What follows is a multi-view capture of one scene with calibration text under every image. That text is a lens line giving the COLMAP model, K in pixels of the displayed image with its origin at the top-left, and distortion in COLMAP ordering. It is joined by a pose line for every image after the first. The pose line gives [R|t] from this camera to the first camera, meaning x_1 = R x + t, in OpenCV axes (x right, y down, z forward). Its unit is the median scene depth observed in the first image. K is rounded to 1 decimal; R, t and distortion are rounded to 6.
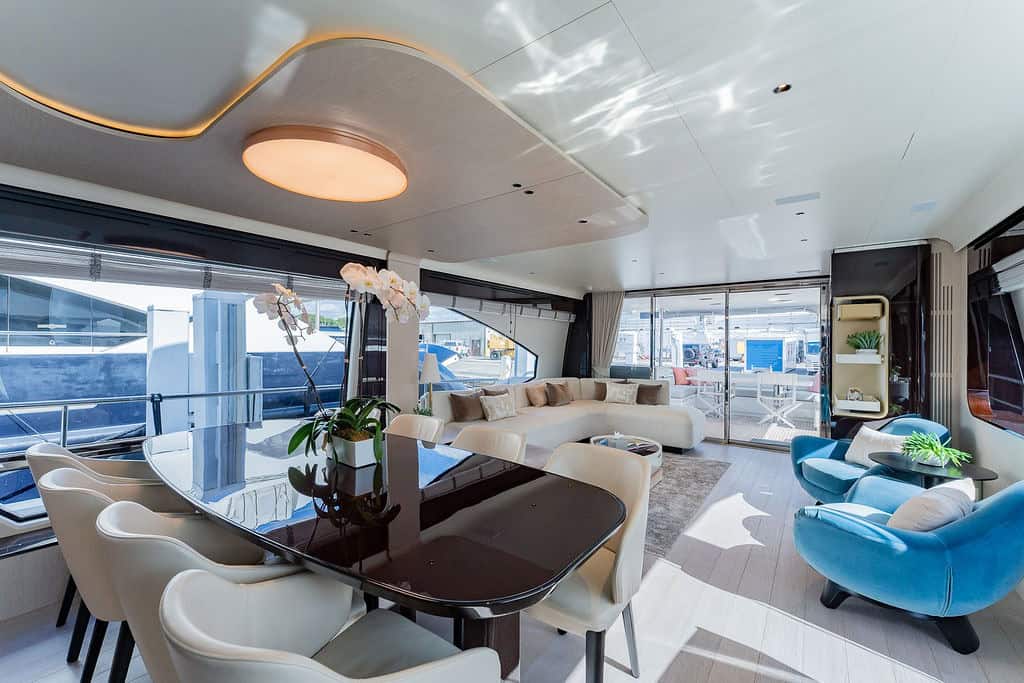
lens RADIAL K [[416.4, 0, 504.5], [0, 416.4, 343.2], [0, 0, 1]] dist [-0.000193, 0.000061]
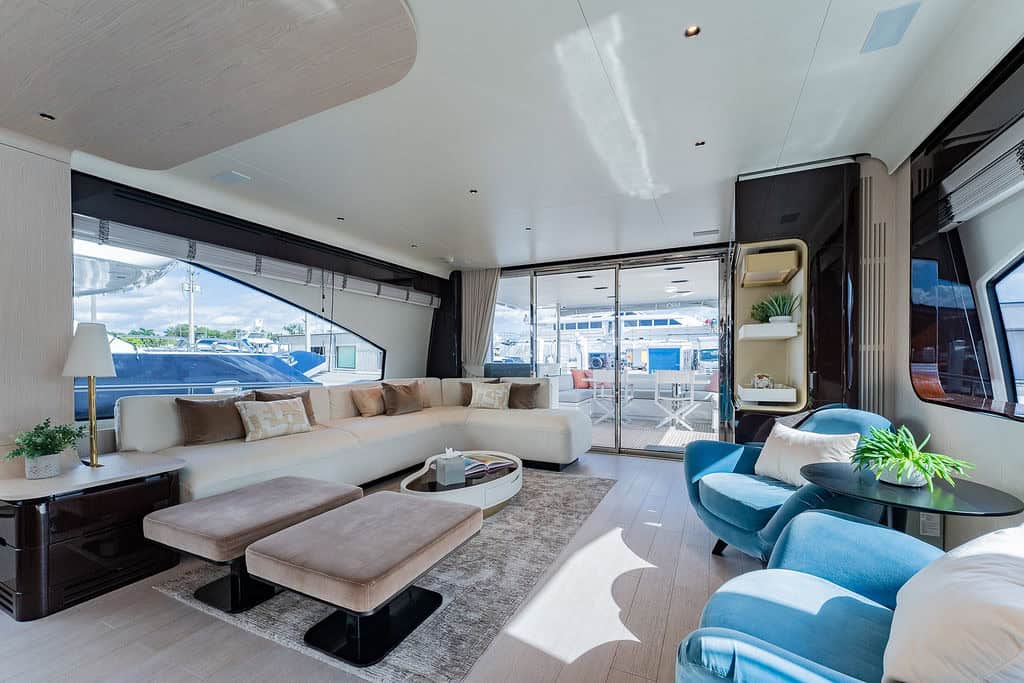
lens RADIAL K [[416.4, 0, 510.7], [0, 416.4, 362.7], [0, 0, 1]] dist [-0.000193, 0.000061]
pose [[0.980459, -0.012126, 0.196351, 0.223461], [0.009580, 0.999857, 0.013909, 0.065054], [-0.196492, -0.011757, 0.980435, 0.313293]]
